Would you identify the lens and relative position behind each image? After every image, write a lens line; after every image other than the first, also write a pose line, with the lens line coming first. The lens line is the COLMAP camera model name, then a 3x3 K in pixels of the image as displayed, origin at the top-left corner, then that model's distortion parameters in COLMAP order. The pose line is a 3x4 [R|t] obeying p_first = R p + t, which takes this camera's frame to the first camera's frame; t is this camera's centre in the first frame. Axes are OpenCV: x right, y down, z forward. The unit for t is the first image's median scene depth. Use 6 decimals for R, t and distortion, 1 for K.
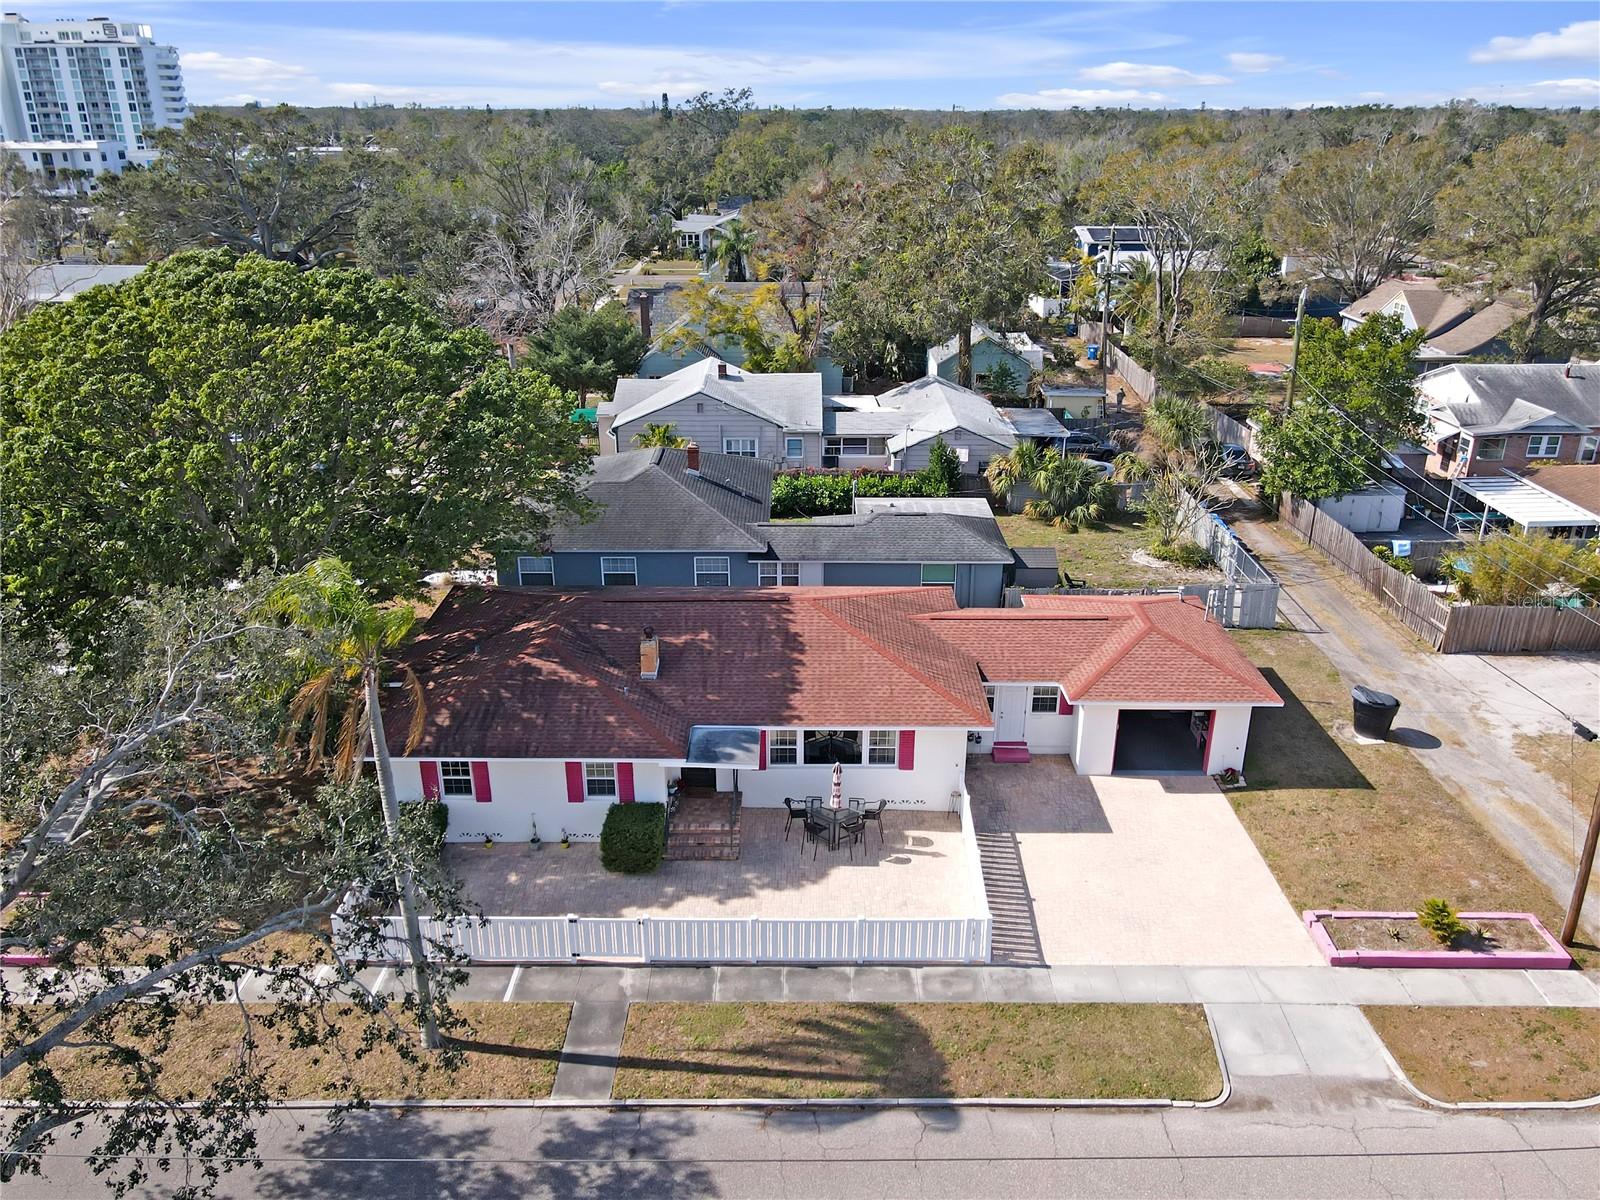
lens RADIAL K [[1162.5, 0, 800.0], [0, 1162.5, 600.0], [0, 0, 1]] dist [0.042897, -0.044253]
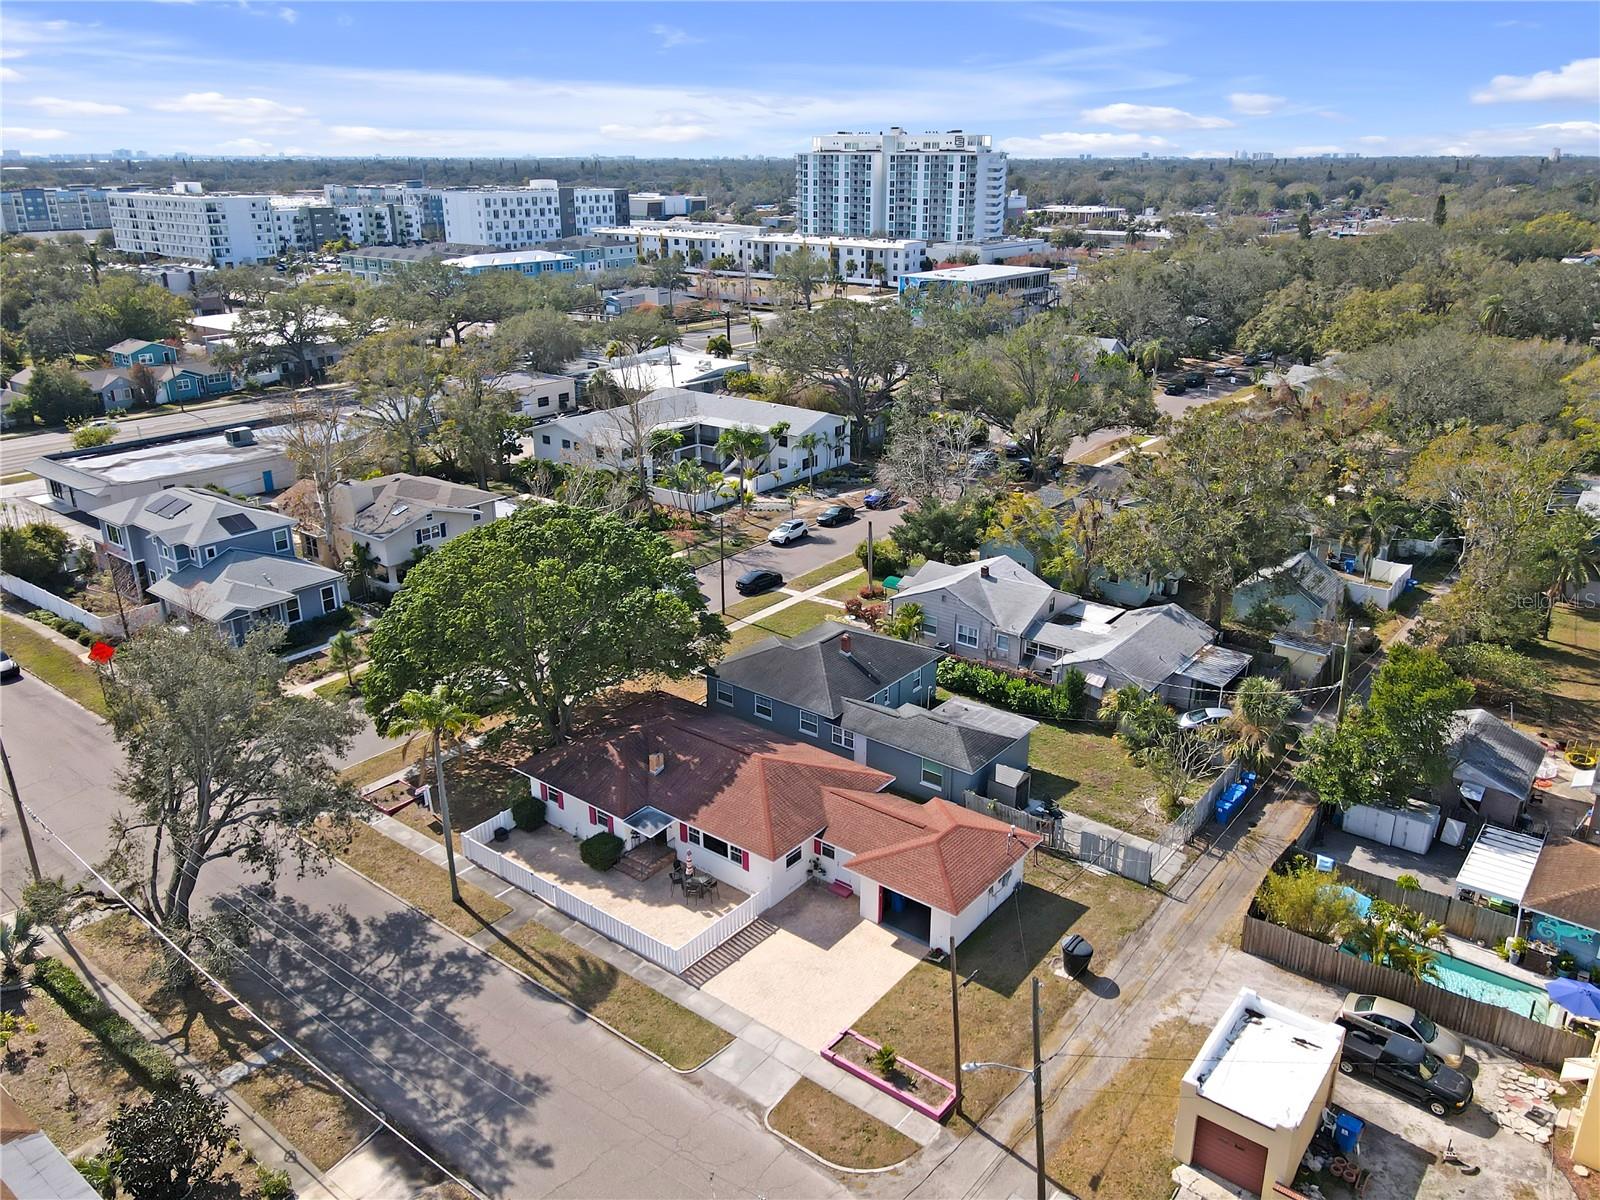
lens RADIAL K [[1166.8, 0, 808.6], [0, 1166.8, 602.6], [0, 0, 1]] dist [-0.009832, 0.050233]
pose [[0.787942, 0.216537, -0.576419, 1.006441], [-0.237051, 0.970649, 0.040593, -0.309443], [0.568291, 0.104656, 0.816145, -0.364883]]
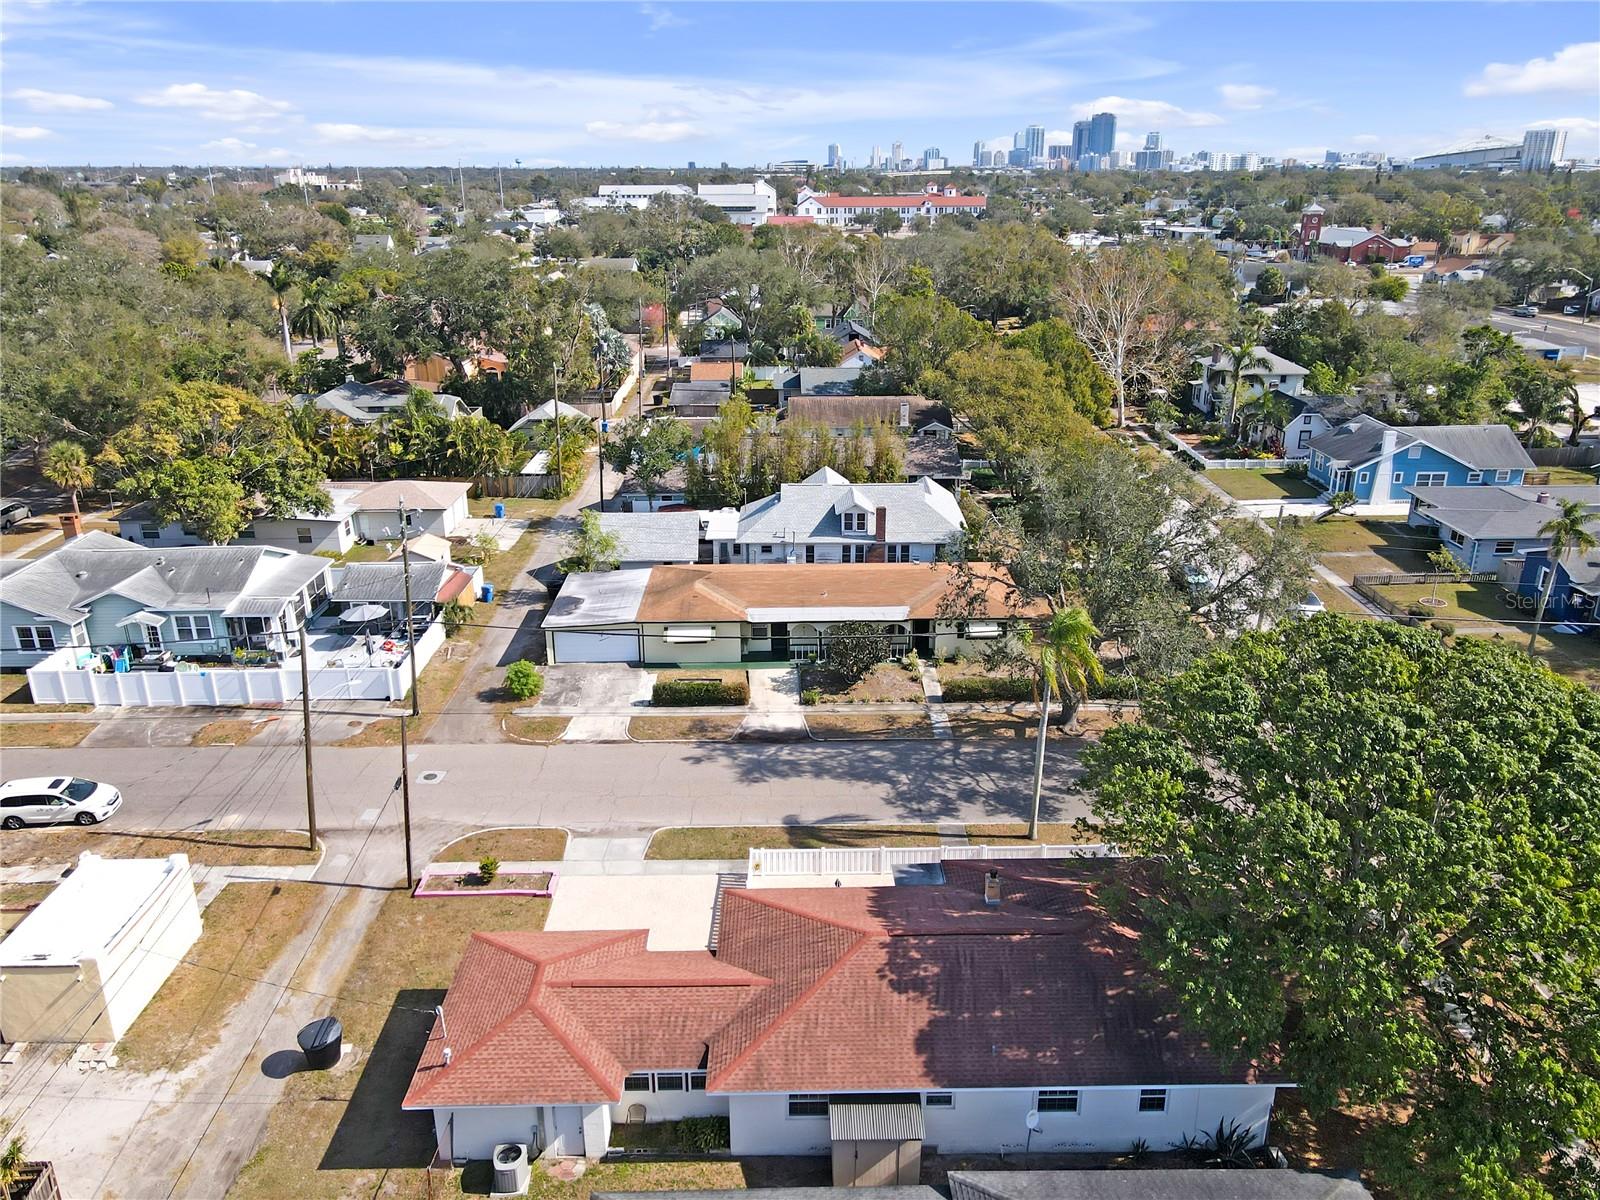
lens RADIAL K [[1162.5, 0, 800.0], [0, 1162.5, 600.0], [0, 0, 1]] dist [0.042897, -0.044253]
pose [[-0.999737, 0.011024, -0.020124, 0.094280], [-0.005720, 0.729623, 0.683826, -0.952653], [0.022222, 0.683761, -0.729368, 1.594121]]
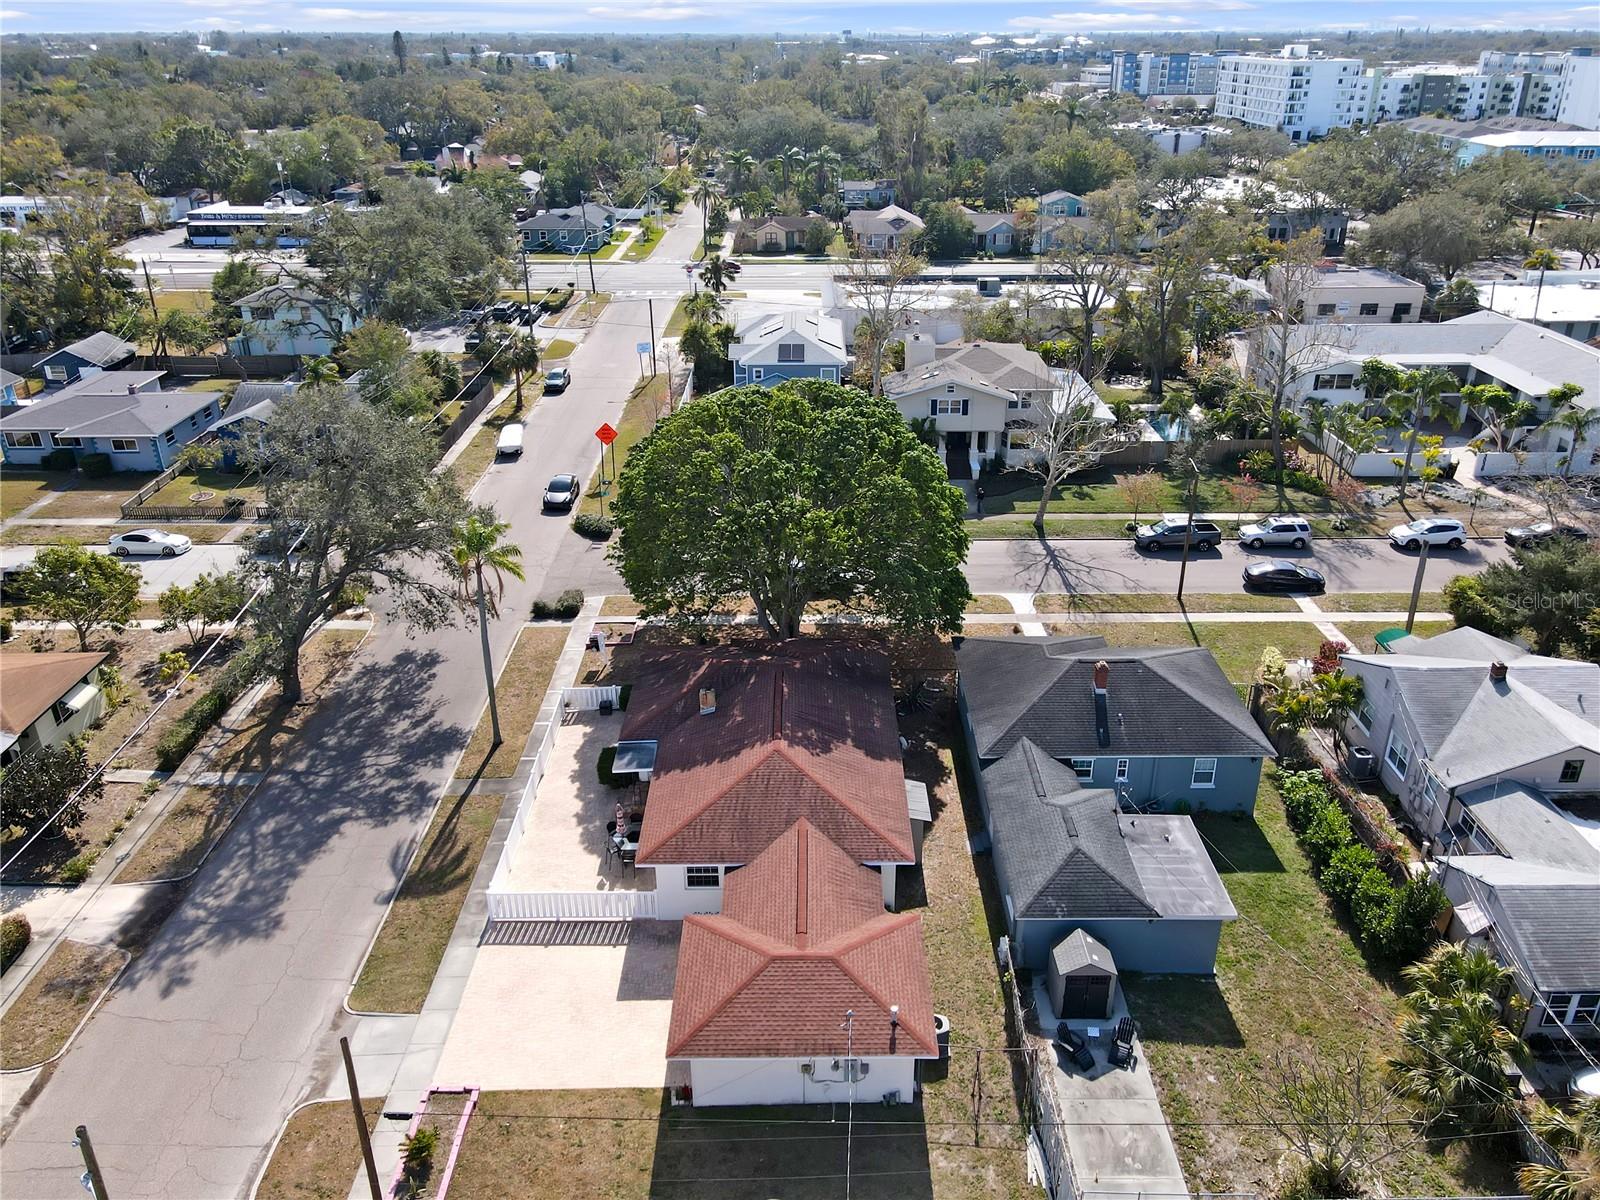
lens RADIAL K [[1195.6, 0, 809.9], [0, 1195.6, 595.6], [0, 0, 1]] dist [0.012081, 0.003405]
pose [[0.012032, 0.424168, -0.905503, 1.147578], [-0.387904, 0.836632, 0.386752, -0.674988], [0.921621, 0.346596, 0.174603, 0.765616]]
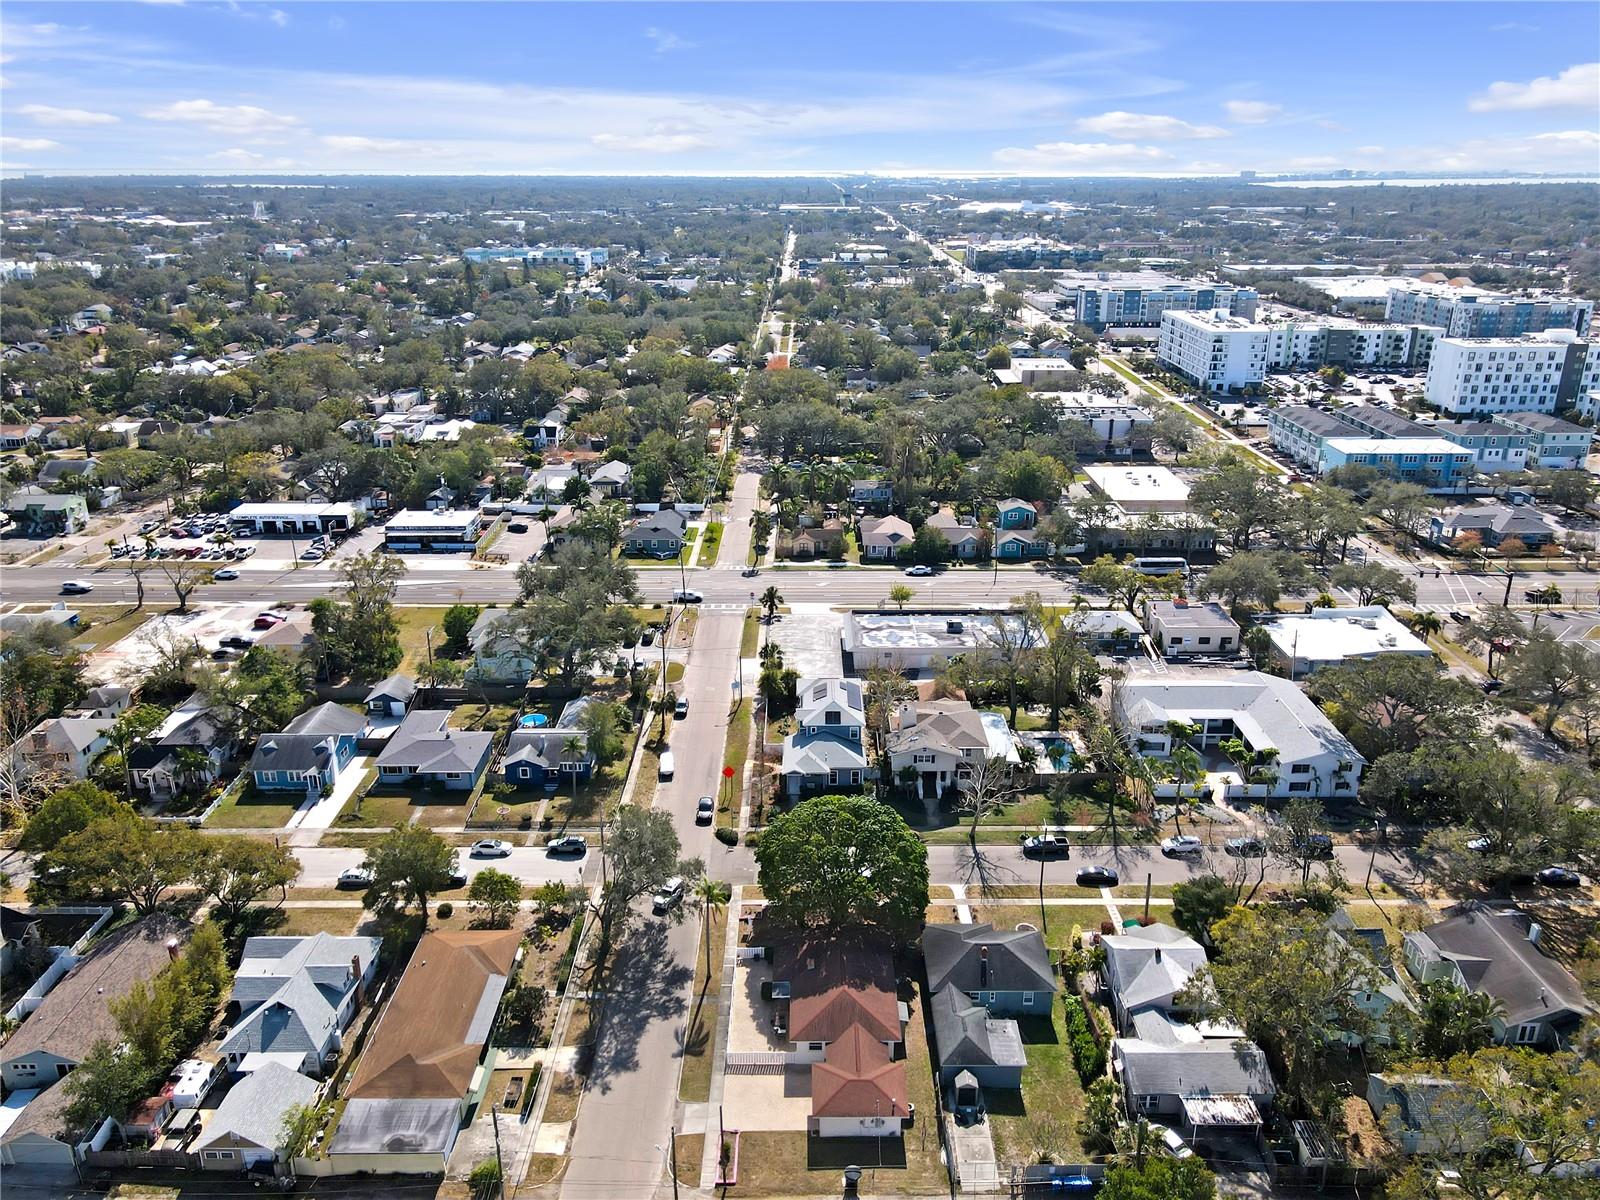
lens RADIAL K [[1166.8, 0, 808.6], [0, 1166.8, 602.6], [0, 0, 1]] dist [-0.009832, 0.050233]
pose [[0.009454, 0.335086, -0.942140, 2.580846], [-0.390518, 0.868599, 0.305011, -1.800875], [0.920547, 0.365039, 0.139069, 0.133185]]
